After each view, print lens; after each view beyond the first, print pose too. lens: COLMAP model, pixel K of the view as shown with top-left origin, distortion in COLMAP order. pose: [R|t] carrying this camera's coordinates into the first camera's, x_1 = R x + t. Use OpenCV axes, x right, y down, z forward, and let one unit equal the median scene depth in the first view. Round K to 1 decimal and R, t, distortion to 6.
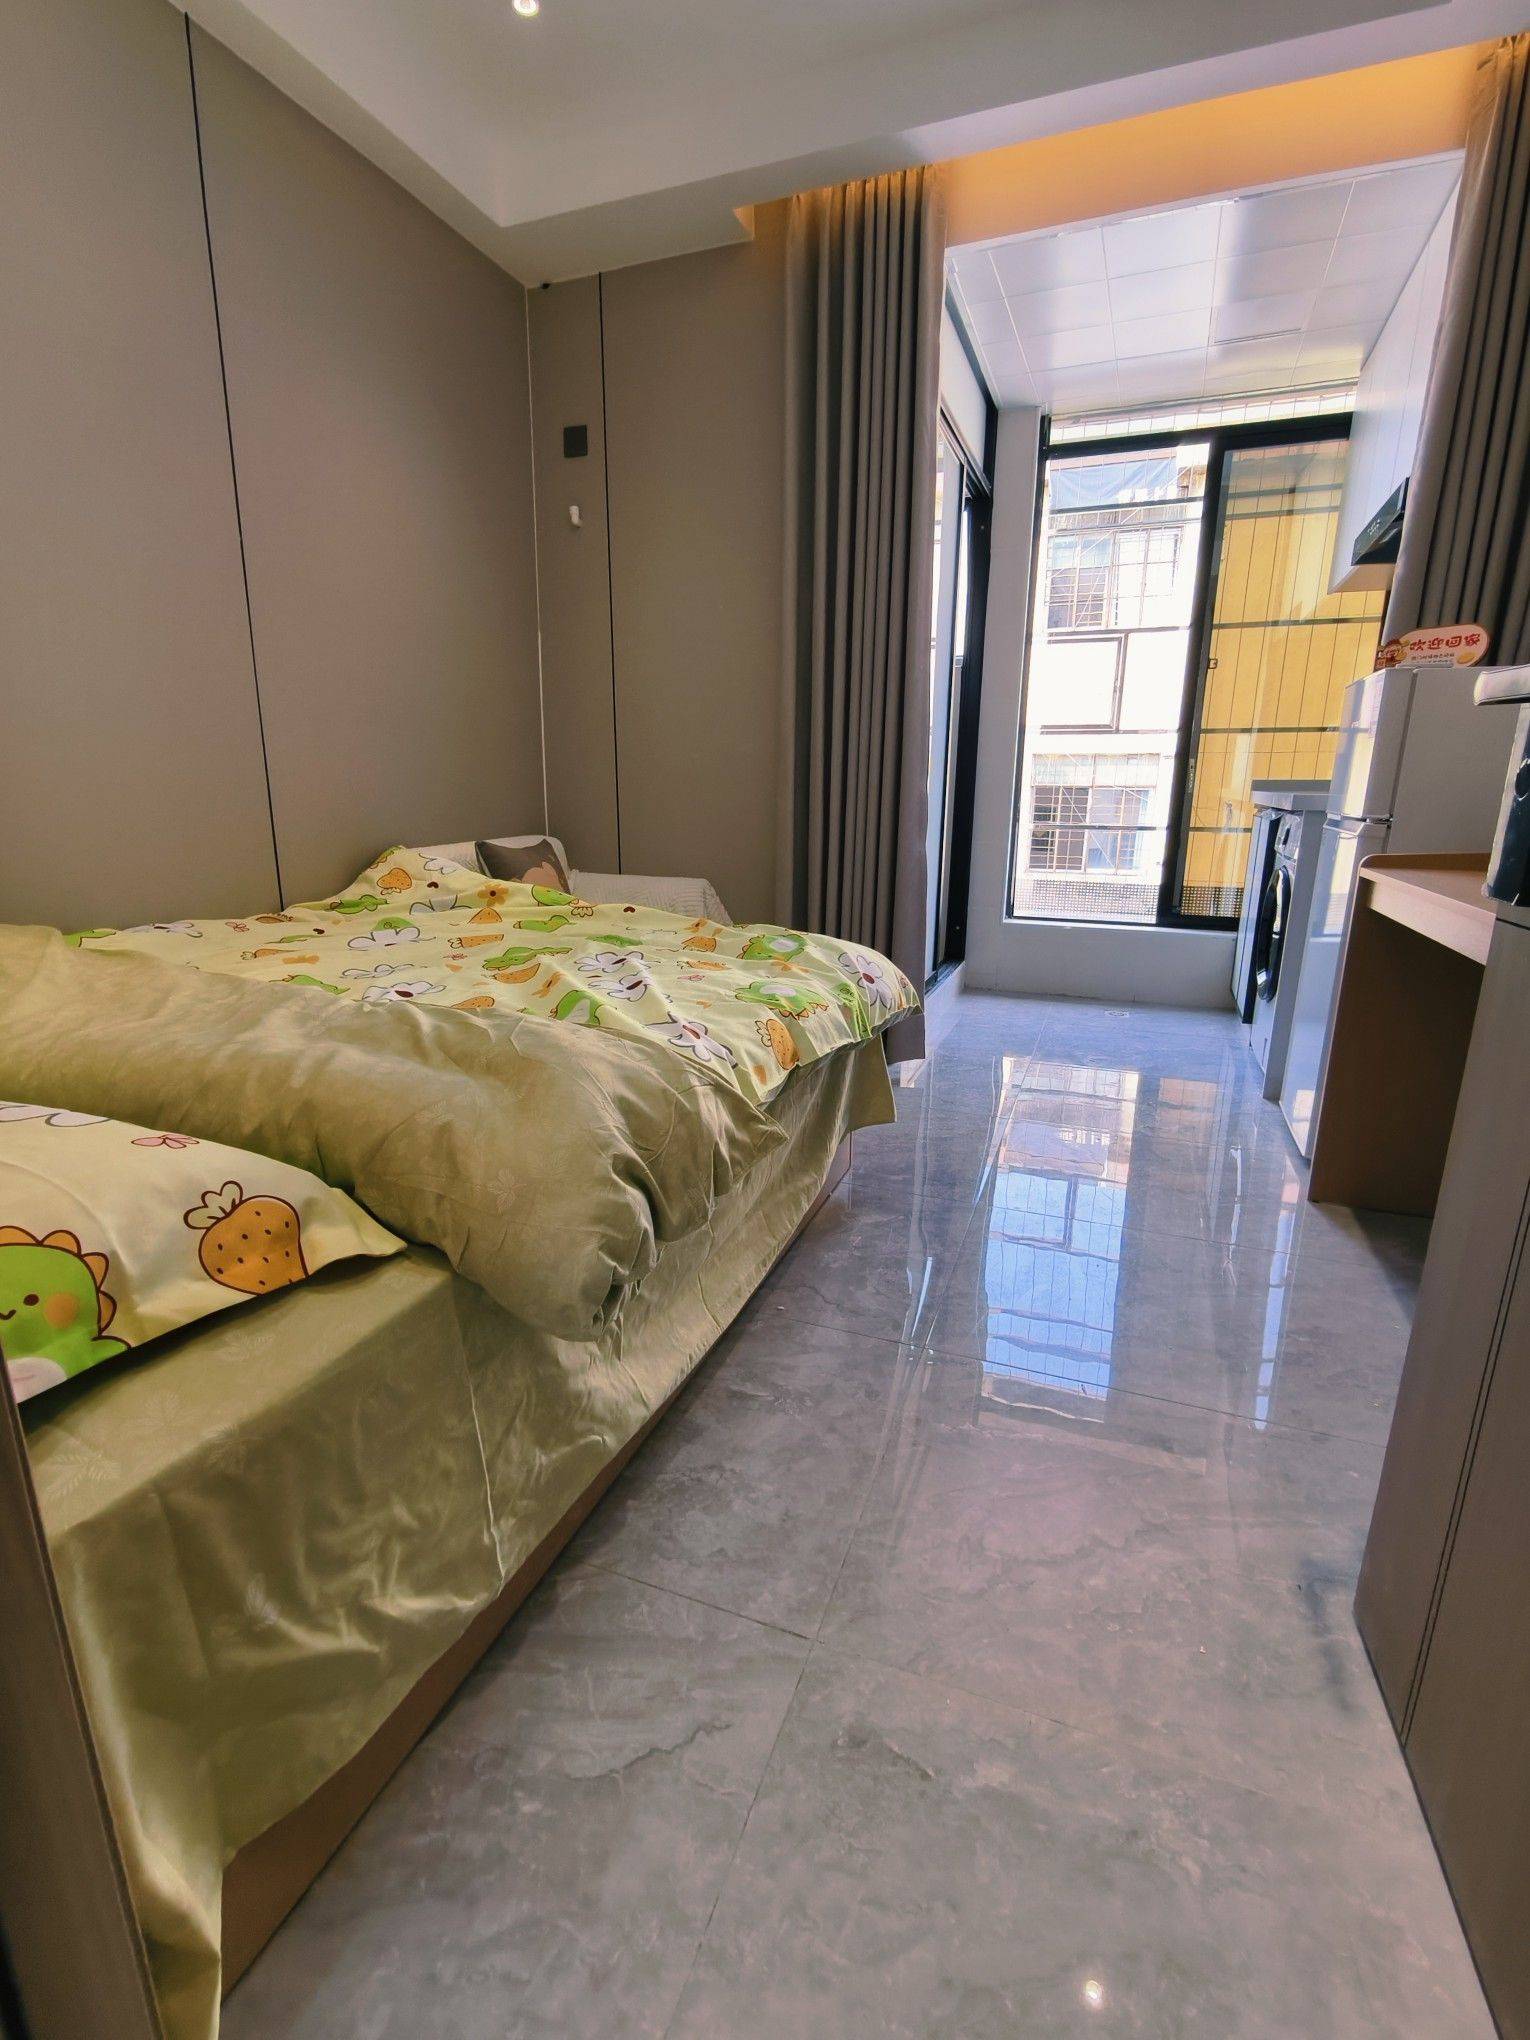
lens RADIAL K [[945.4, 0, 765.0], [0, 945.4, 1020.0], [0, 0, 1]] dist [0.002869, -0.000707]
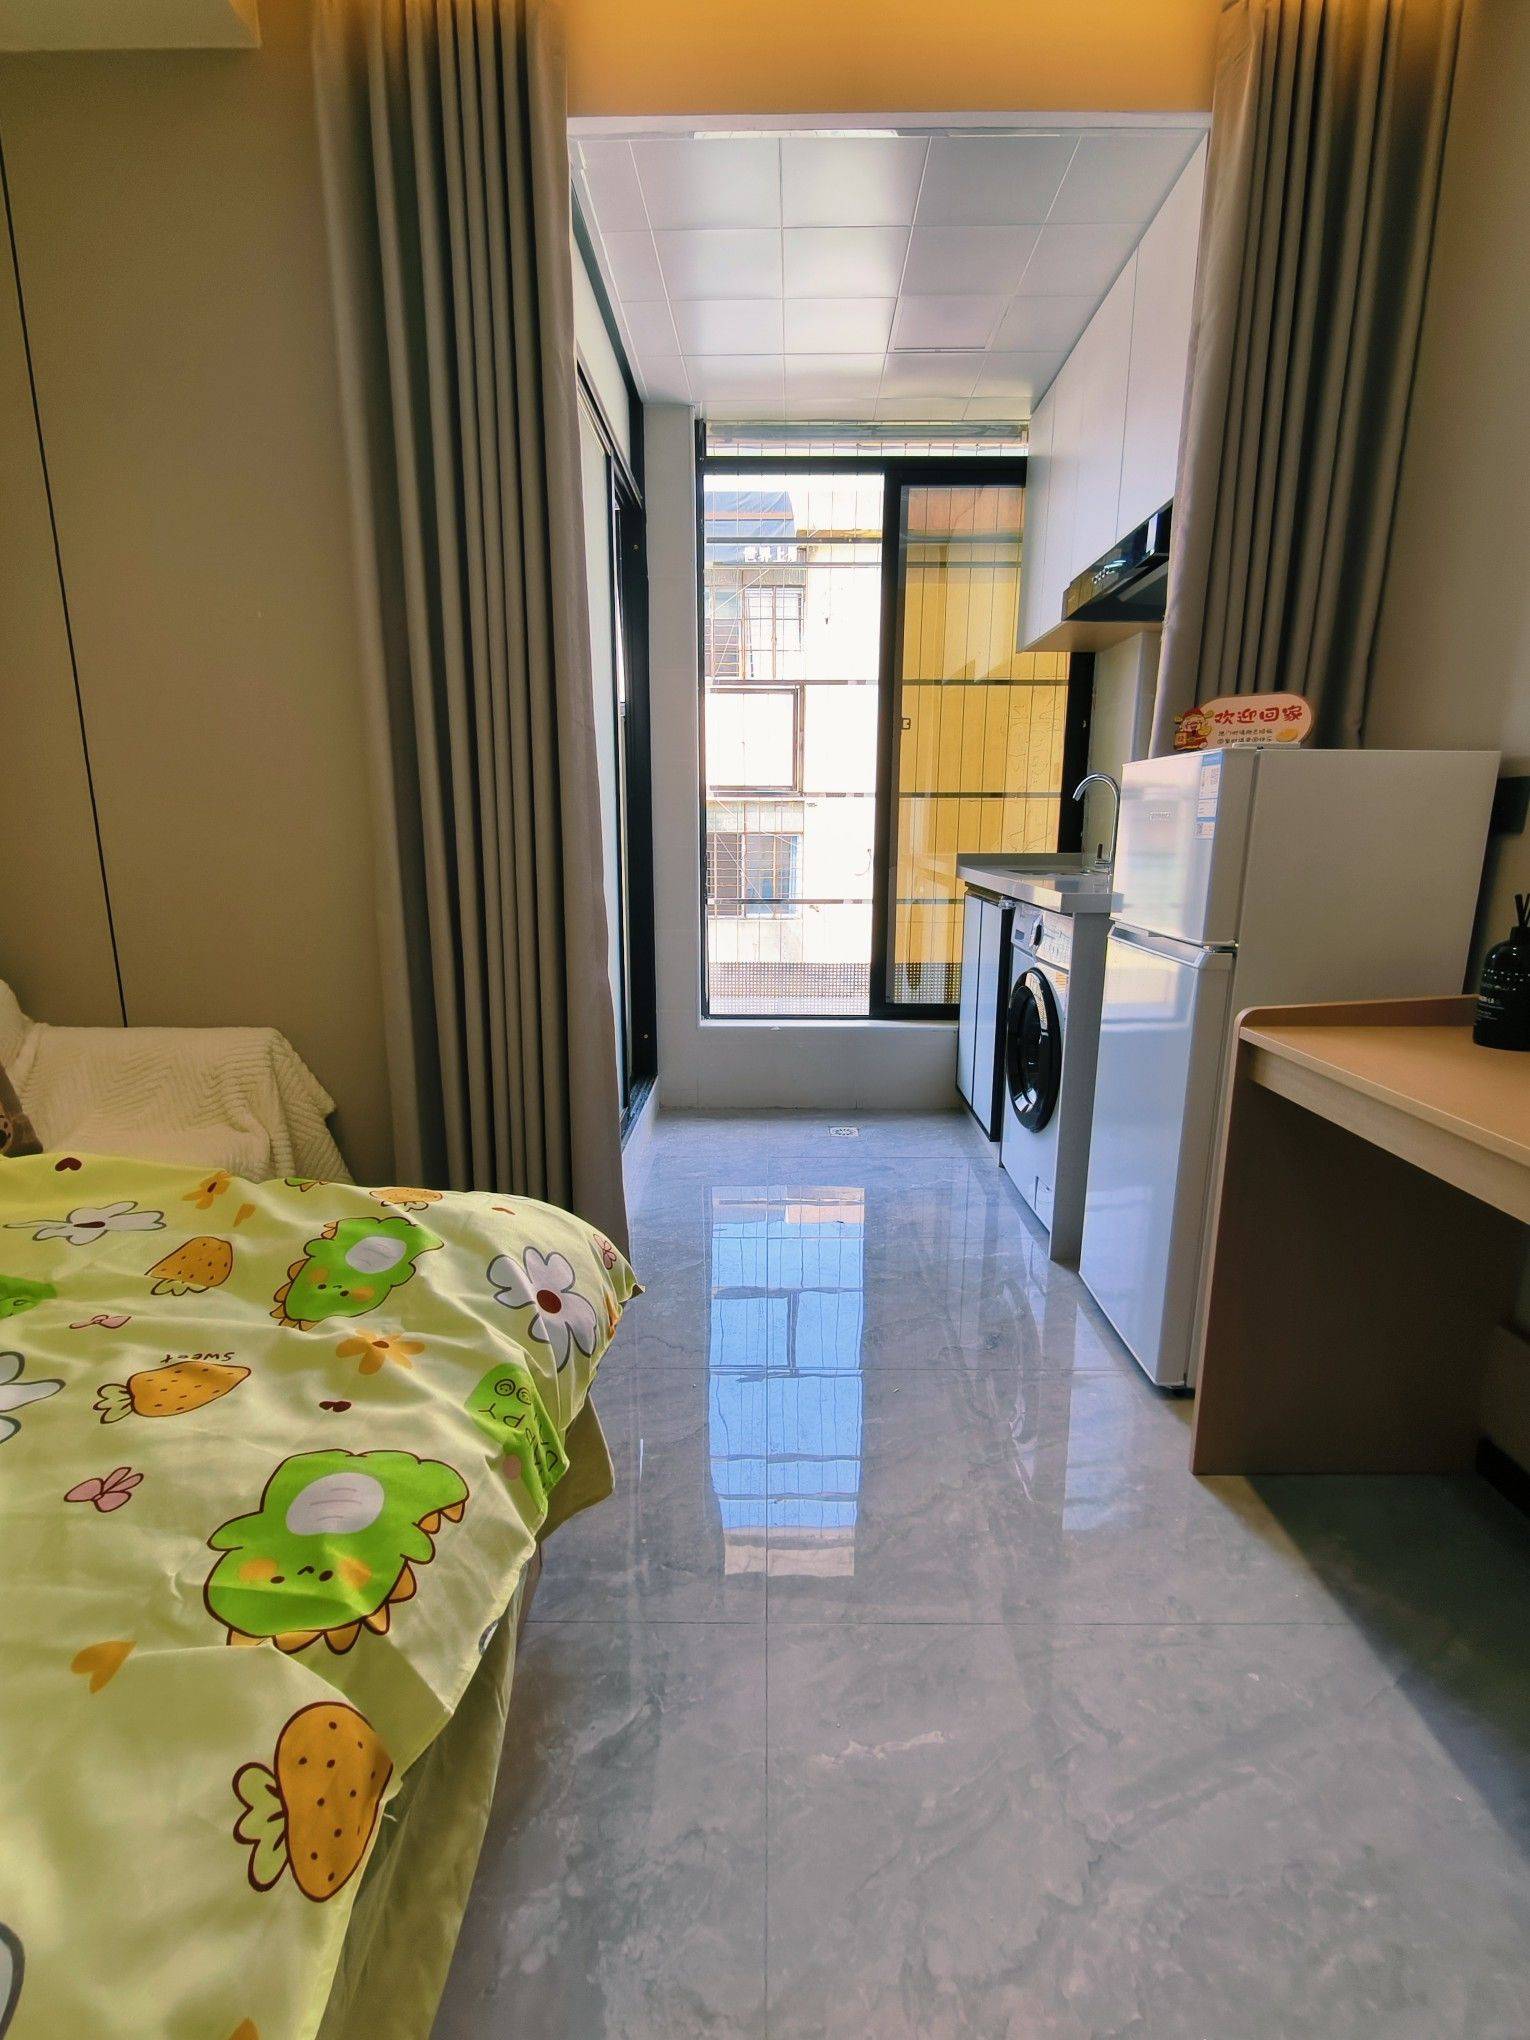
lens RADIAL K [[945.4, 0, 765.0], [0, 945.4, 1020.0], [0, 0, 1]] dist [0.002869, -0.000707]
pose [[0.936589, -0.076439, 0.341990, 0.029383], [0.090064, 0.995644, -0.024115, -0.098240], [-0.338657, 0.053387, 0.939394, 0.247272]]
